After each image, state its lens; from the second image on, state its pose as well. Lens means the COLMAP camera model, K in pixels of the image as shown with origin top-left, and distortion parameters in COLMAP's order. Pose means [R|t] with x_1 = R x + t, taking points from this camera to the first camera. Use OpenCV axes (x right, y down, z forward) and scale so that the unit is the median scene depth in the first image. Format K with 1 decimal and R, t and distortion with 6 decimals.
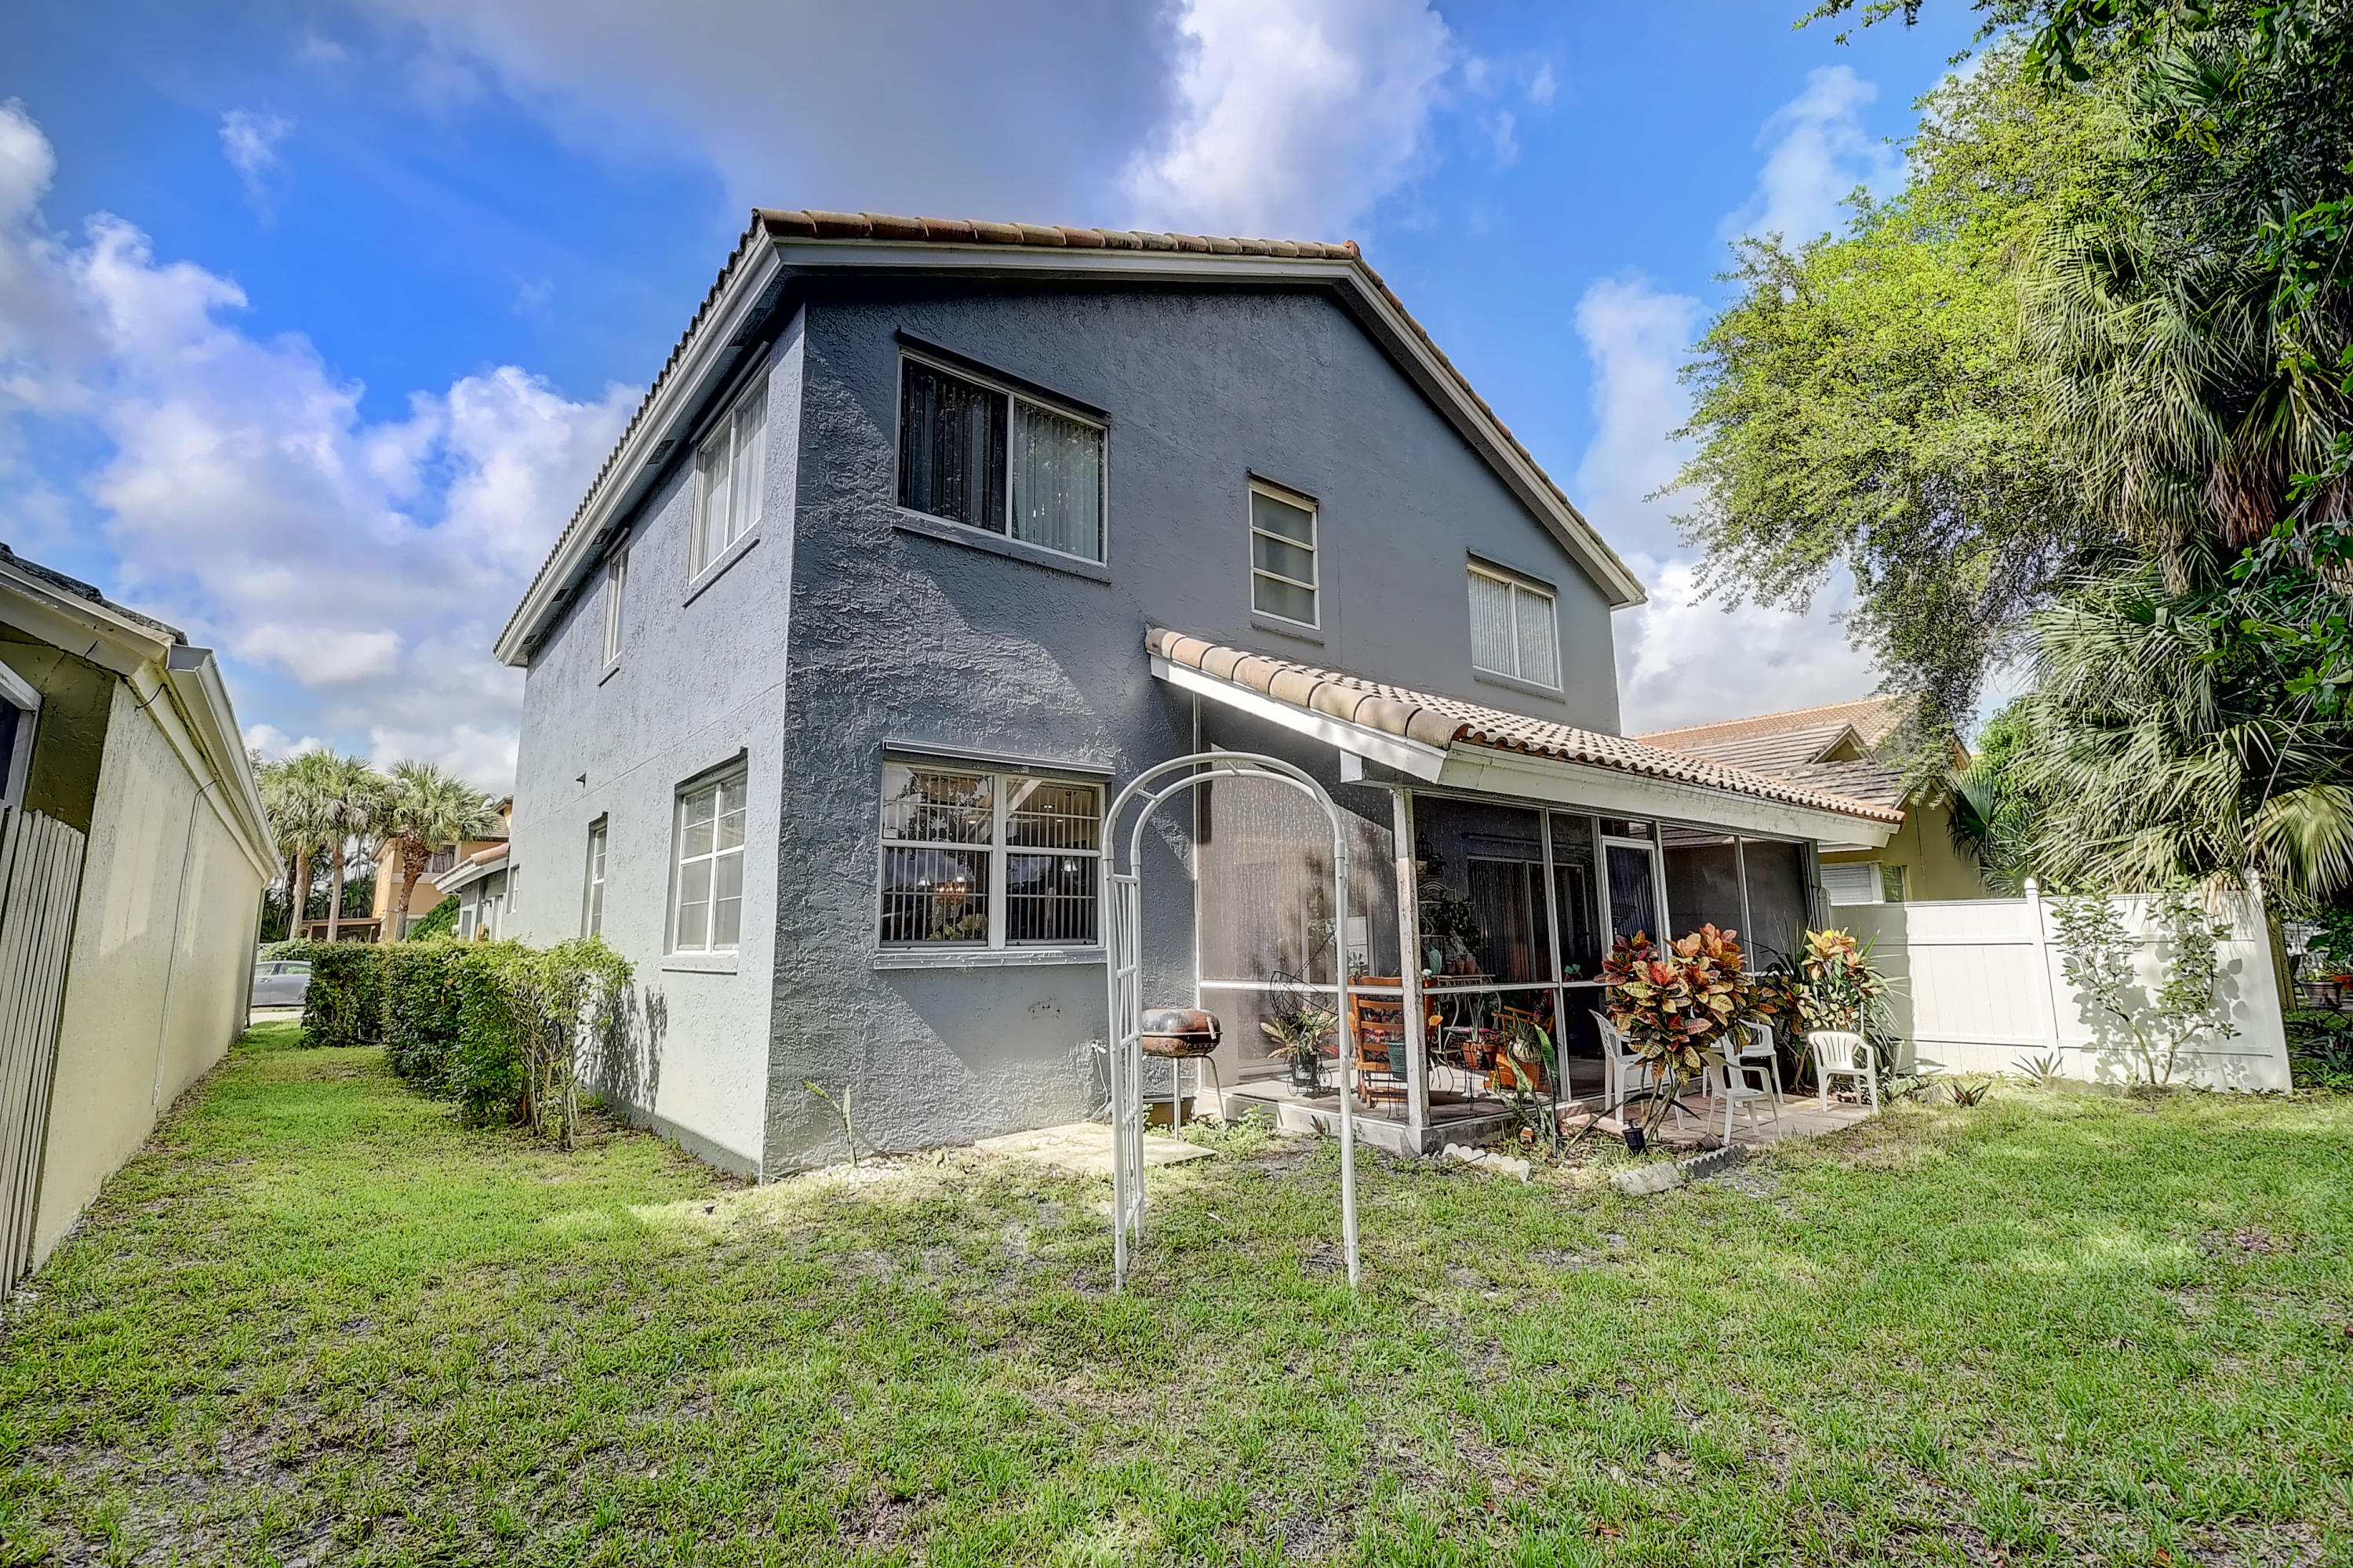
lens RADIAL K [[1024.1, 0, 1163.1], [0, 1024.1, 748.8], [0, 0, 1]] dist [-0.002426, -0.017466]
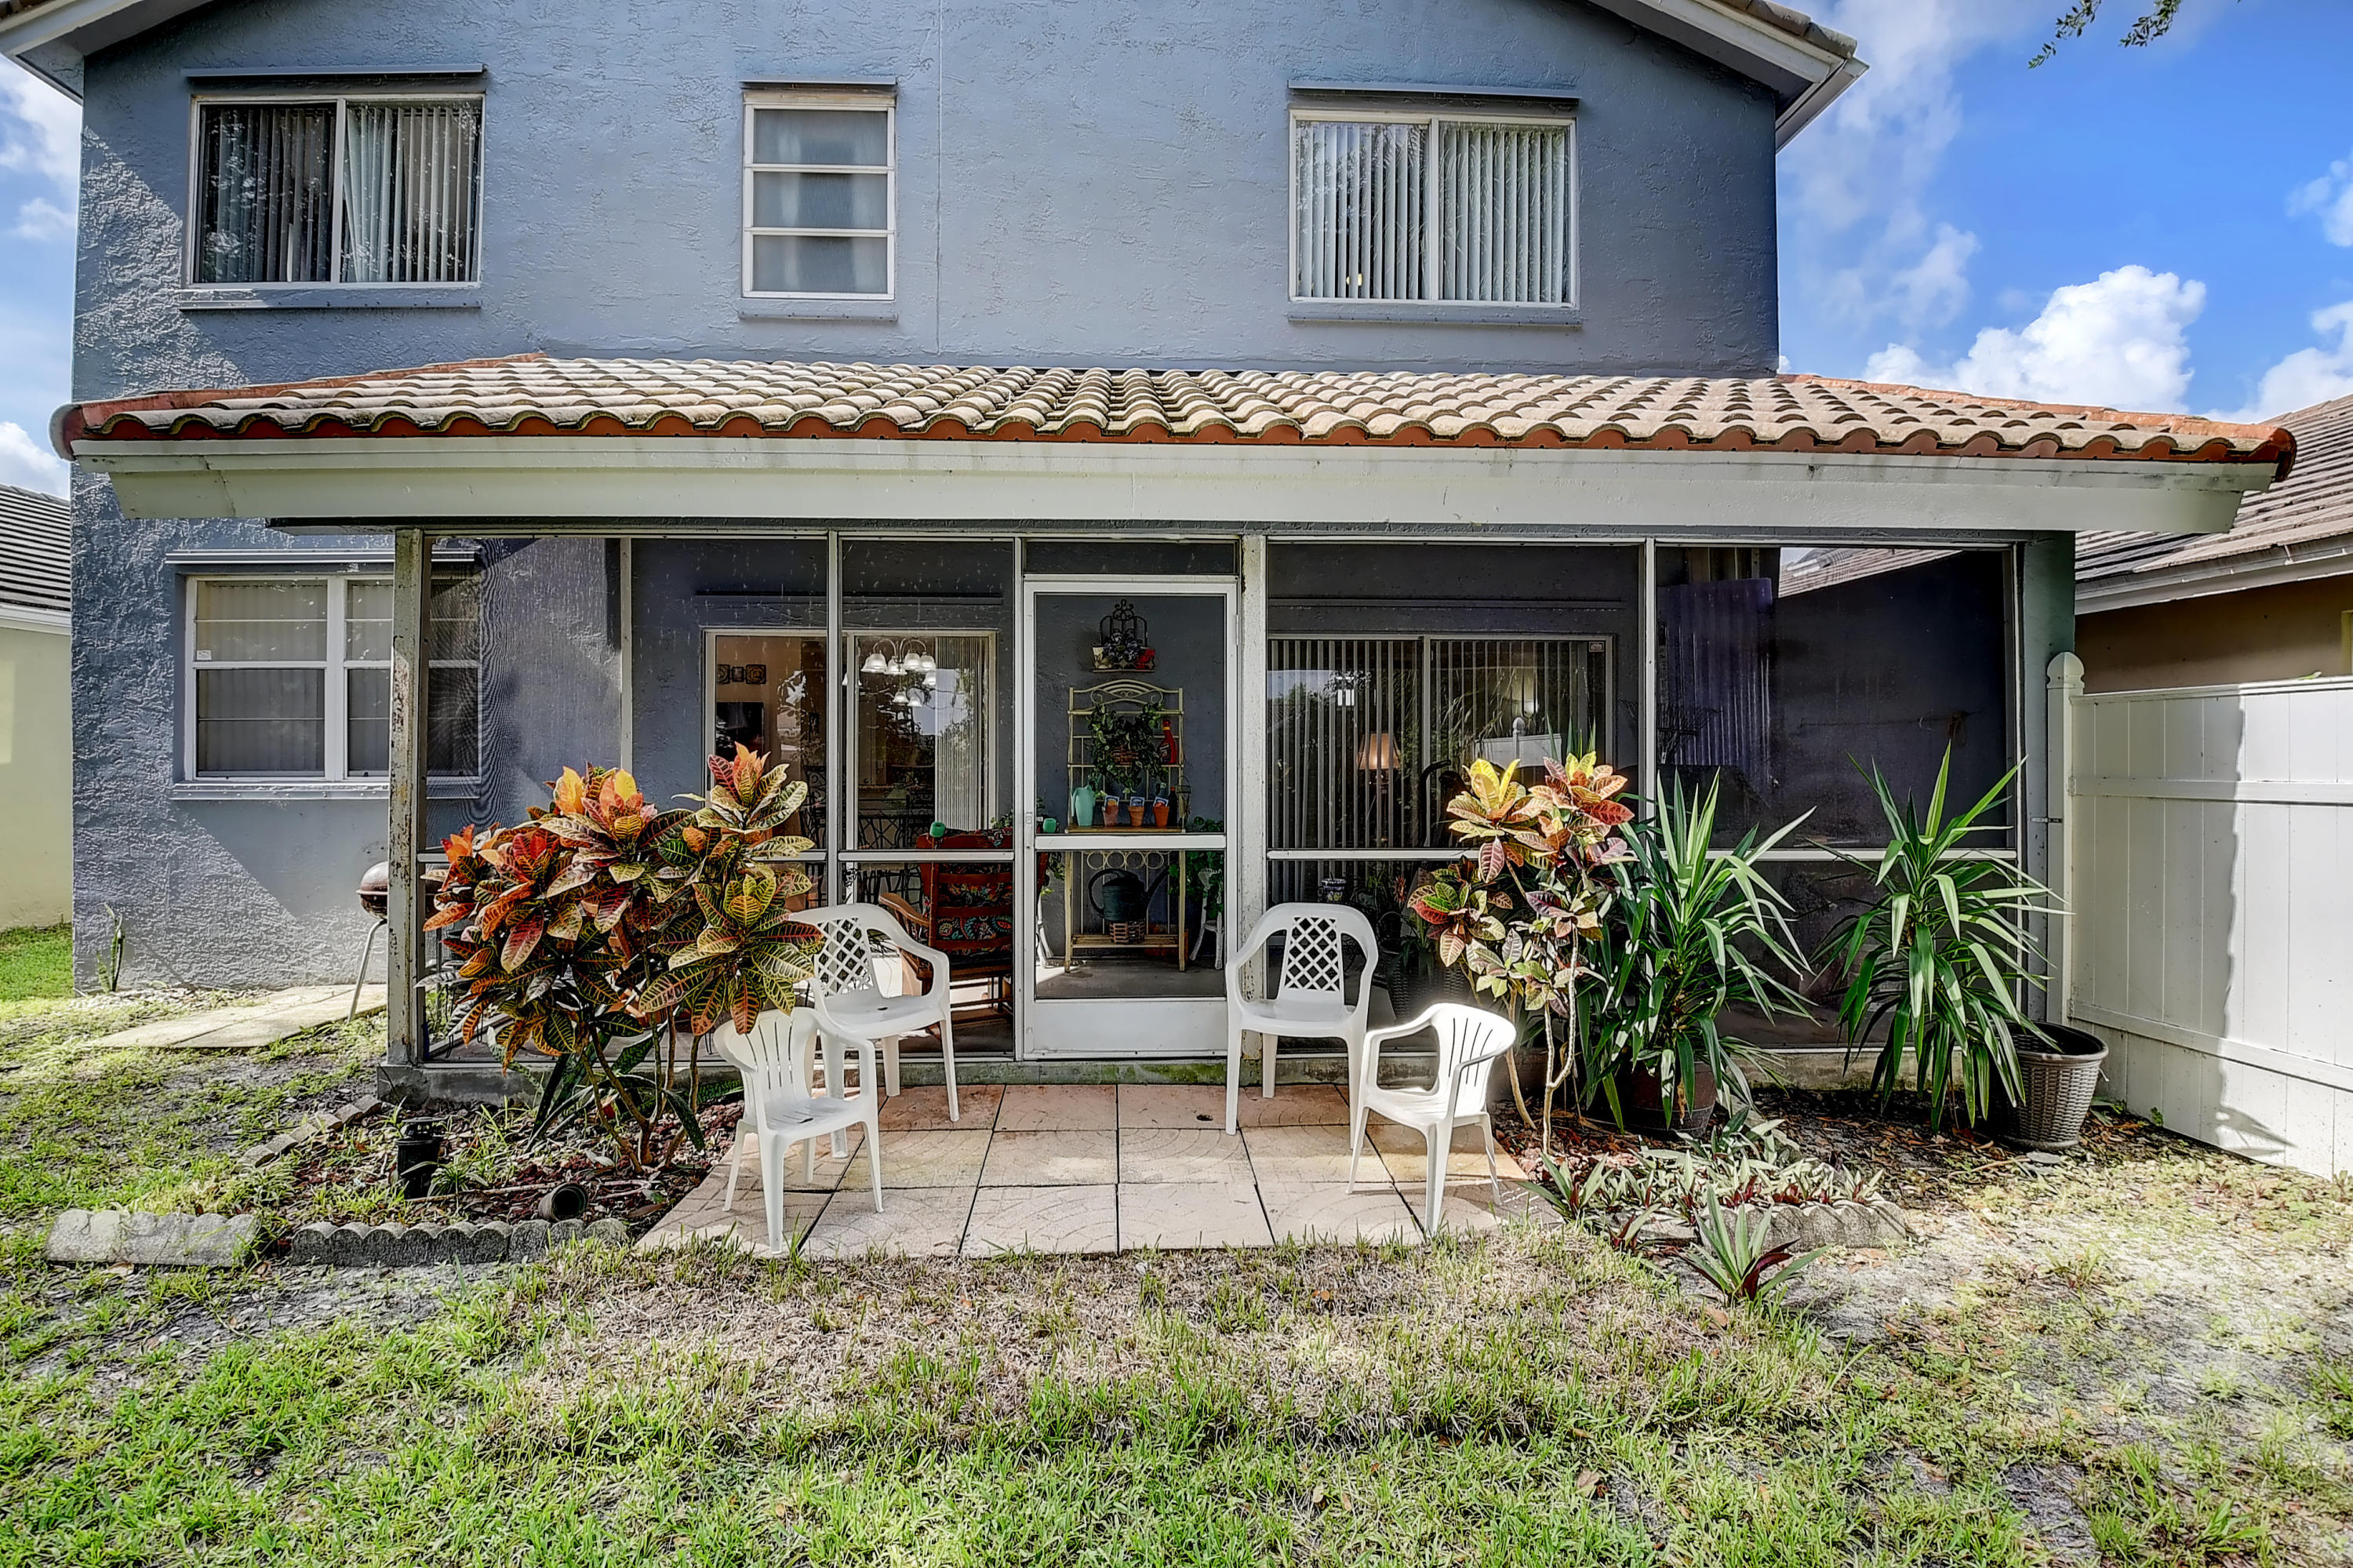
lens RADIAL K [[1014.9, 0, 1170.6], [0, 1014.9, 767.6], [0, 0, 1]] dist [-0.000371, -0.015840]
pose [[0.806935, 0.004320, -0.590625, 0.980575], [0.102546, 0.983762, 0.147298, 0.140392], [0.581671, -0.179426, 0.793389, 0.784813]]
